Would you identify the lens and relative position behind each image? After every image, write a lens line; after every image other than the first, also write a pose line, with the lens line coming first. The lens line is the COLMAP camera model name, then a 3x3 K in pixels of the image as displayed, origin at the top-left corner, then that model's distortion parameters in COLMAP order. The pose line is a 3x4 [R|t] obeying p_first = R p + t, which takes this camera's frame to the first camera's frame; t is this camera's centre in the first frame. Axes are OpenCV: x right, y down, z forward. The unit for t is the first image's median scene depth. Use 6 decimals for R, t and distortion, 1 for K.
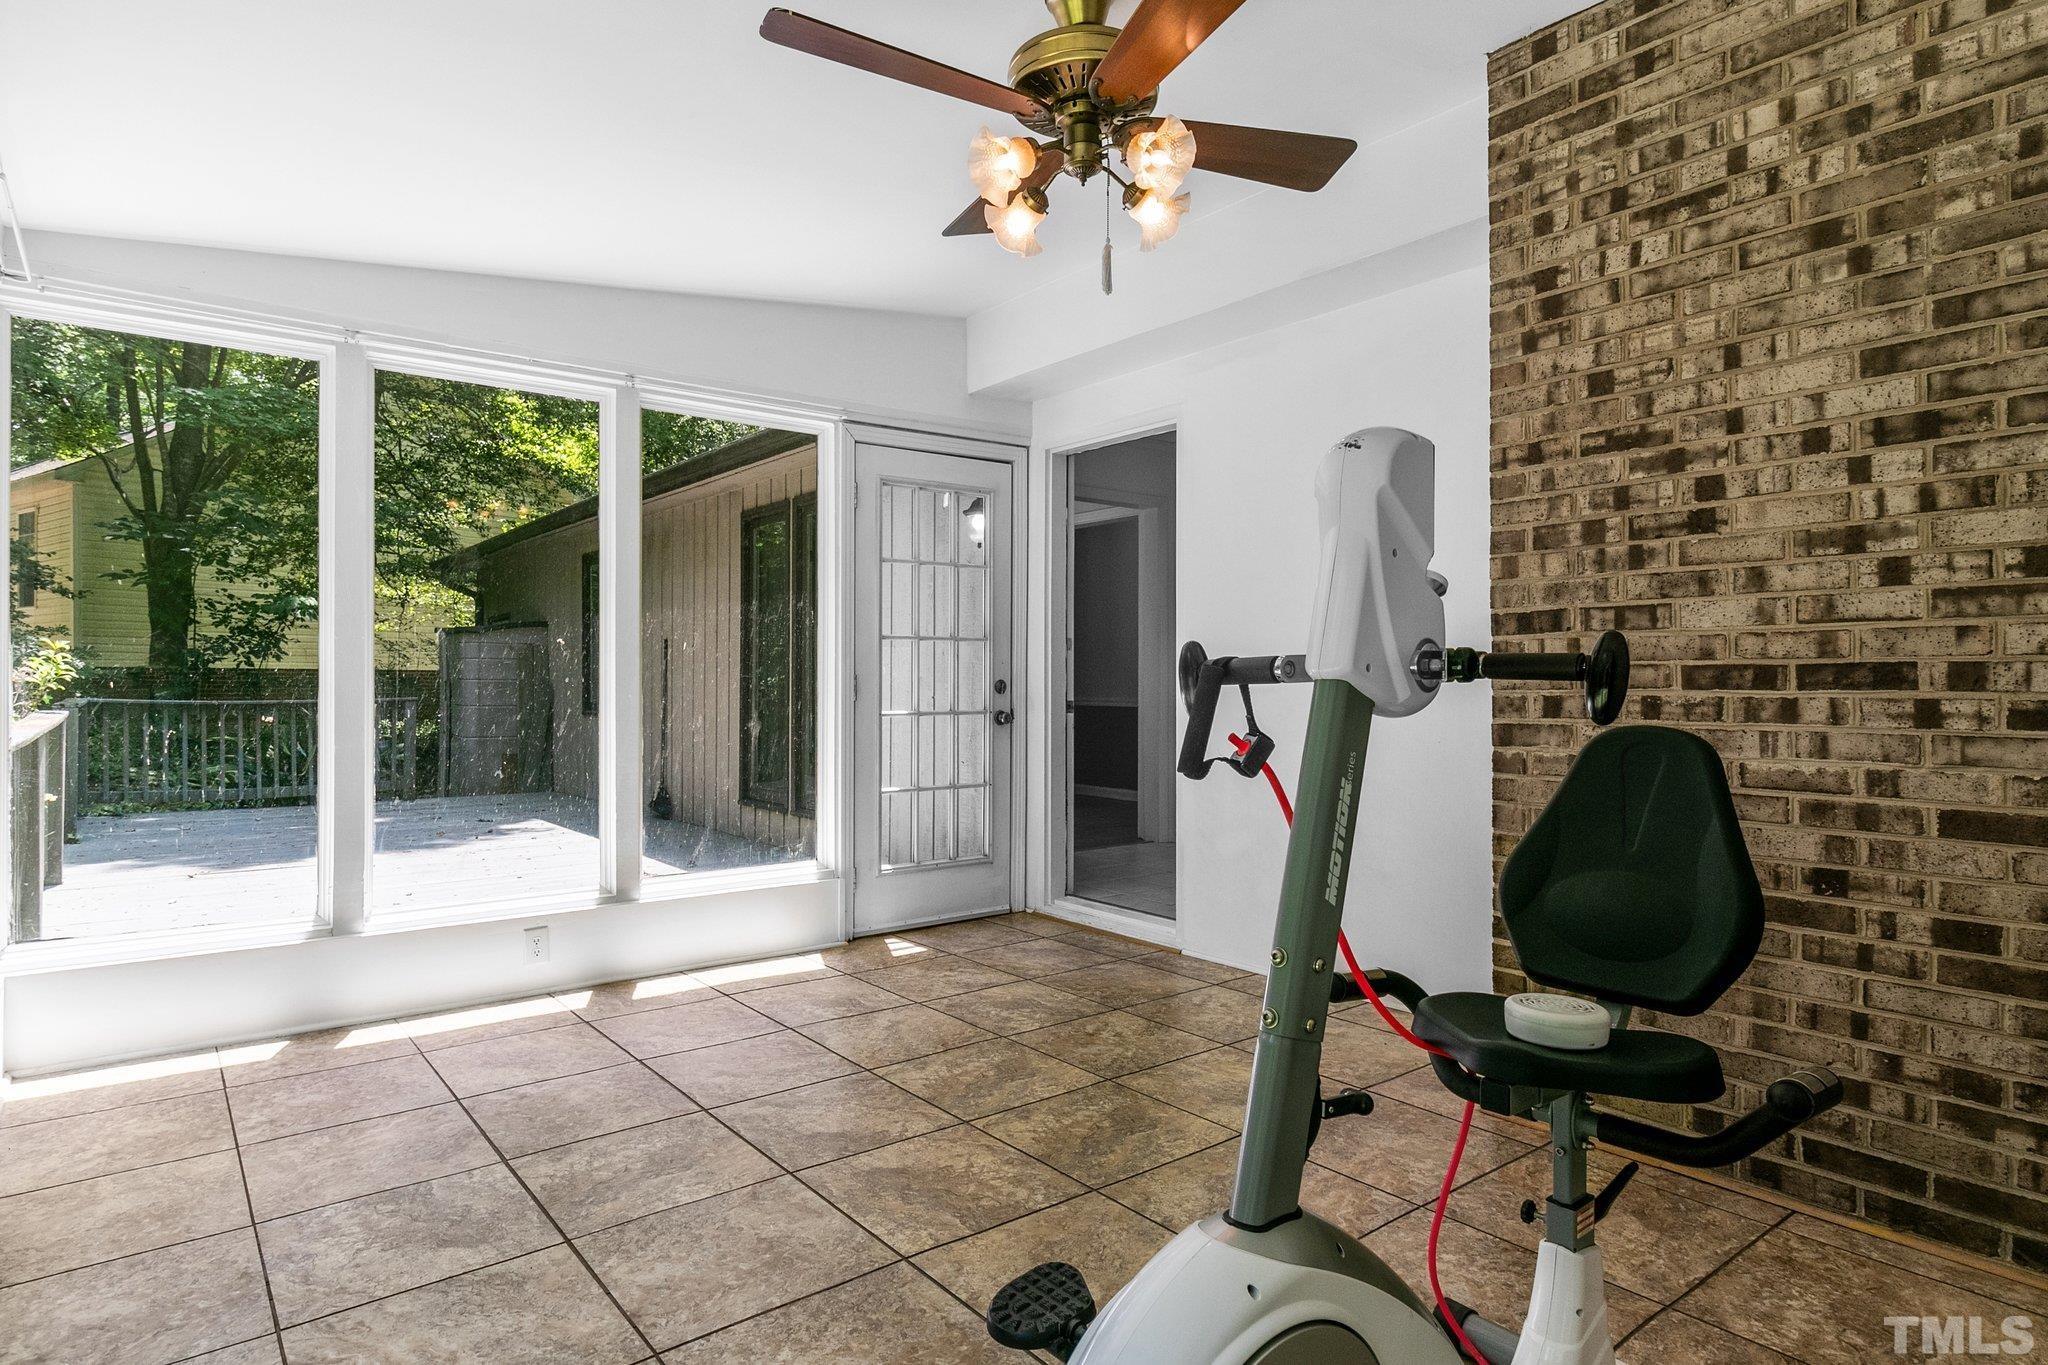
lens RADIAL K [[1132.3, 0, 1023.4], [0, 1132.3, 677.2], [0, 0, 1]] dist [-0.001224, 0.000036]
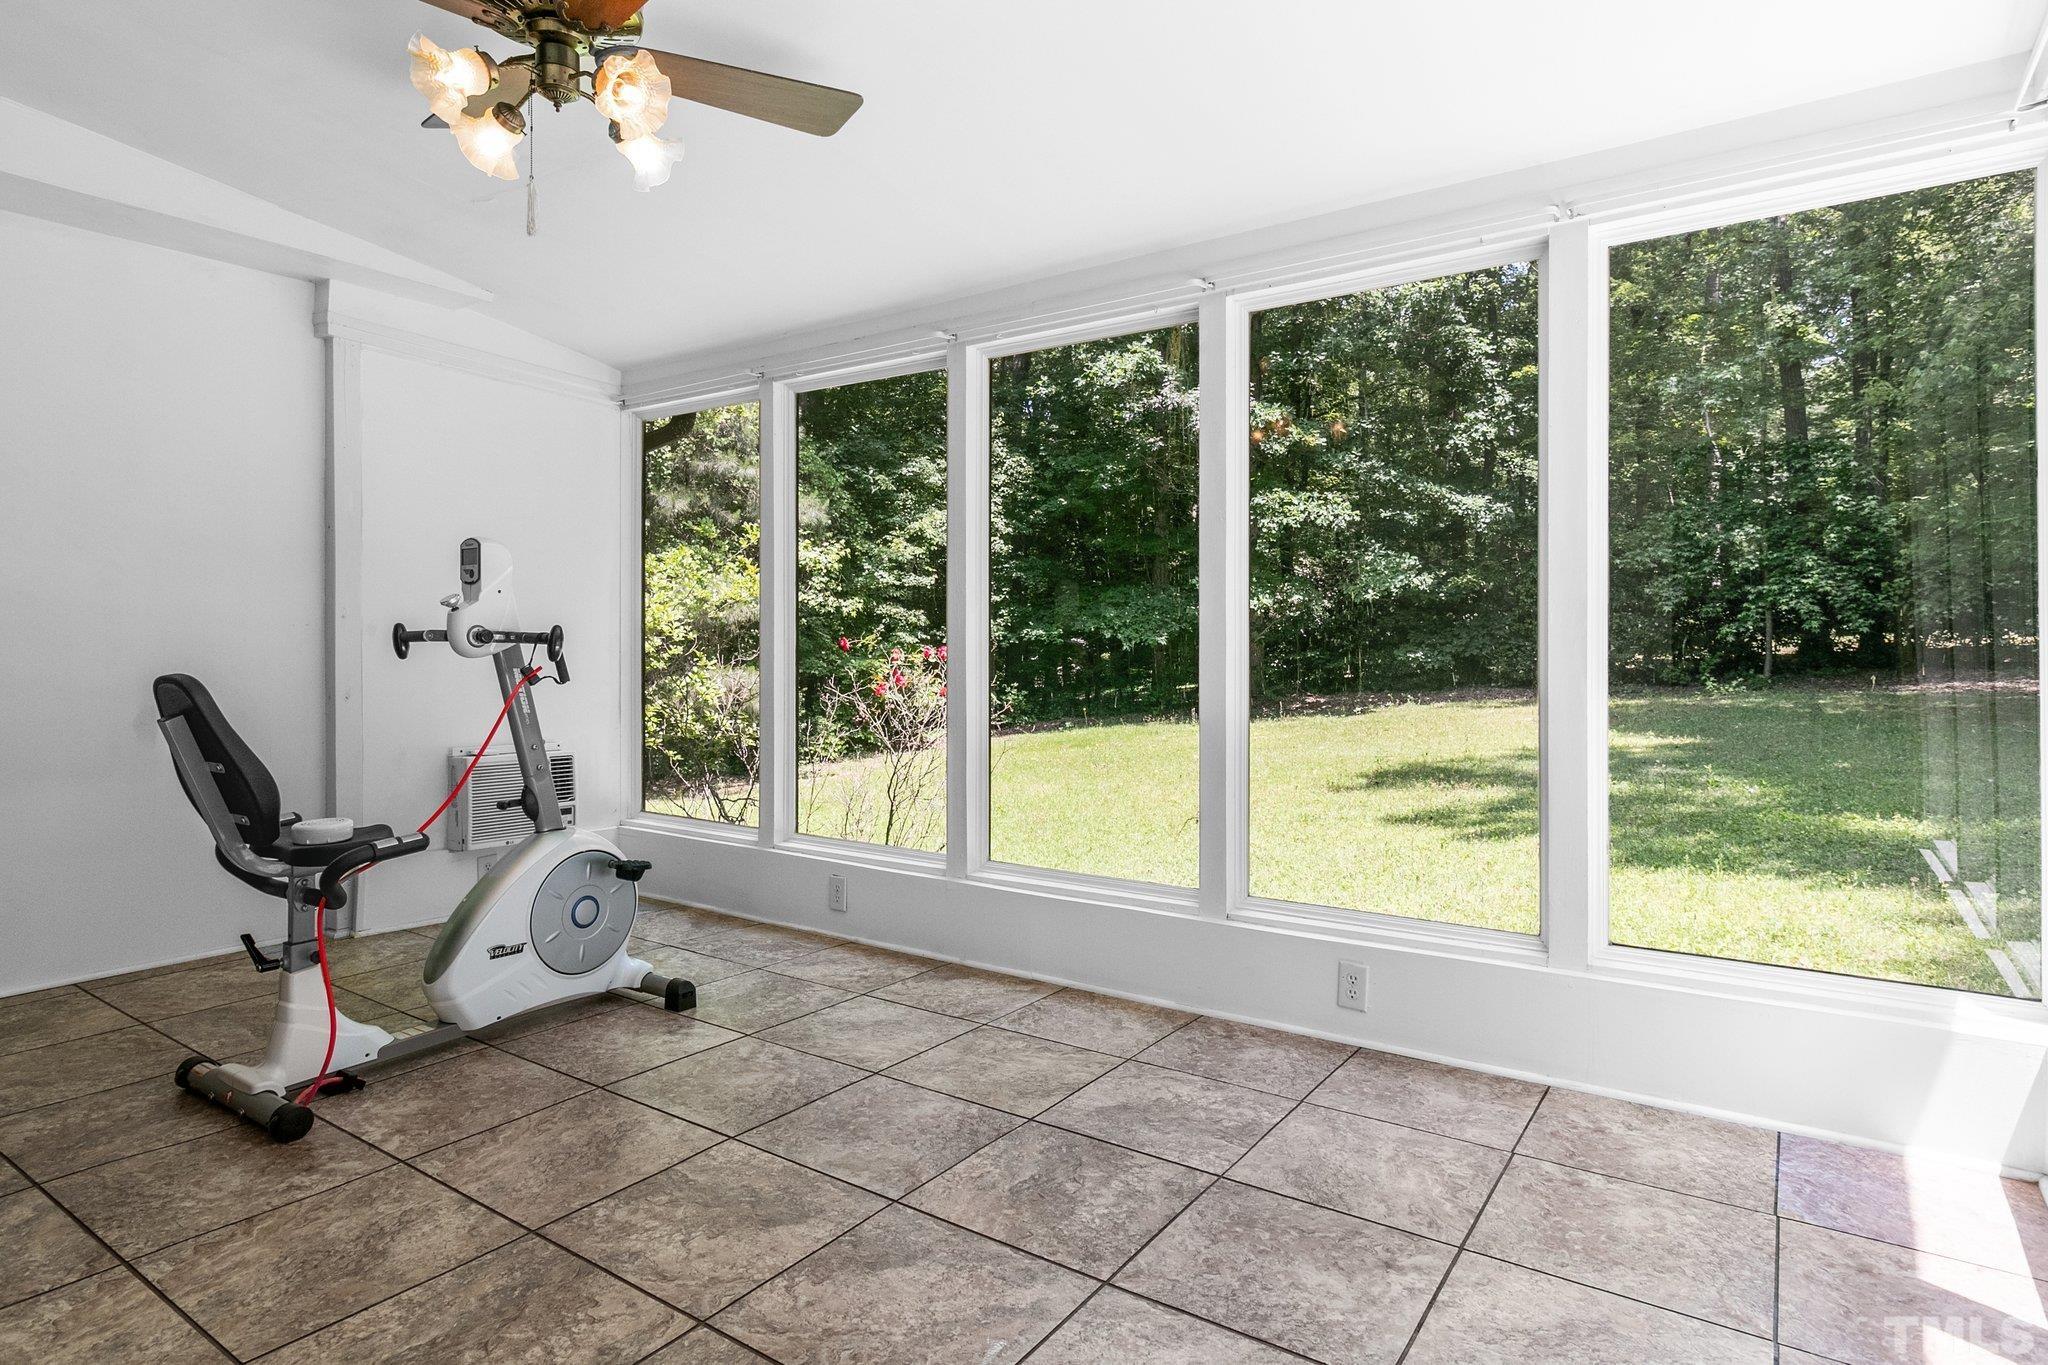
lens RADIAL K [[1132.3, 0, 1021.5], [0, 1132.3, 672.1], [0, 0, 1]] dist [-0.001224, 0.000036]
pose [[-0.955388, 0.003870, -0.295328, -0.039665], [-0.003154, 0.999723, 0.023304, 0.001629], [0.295337, 0.023196, -0.955112, 1.860818]]
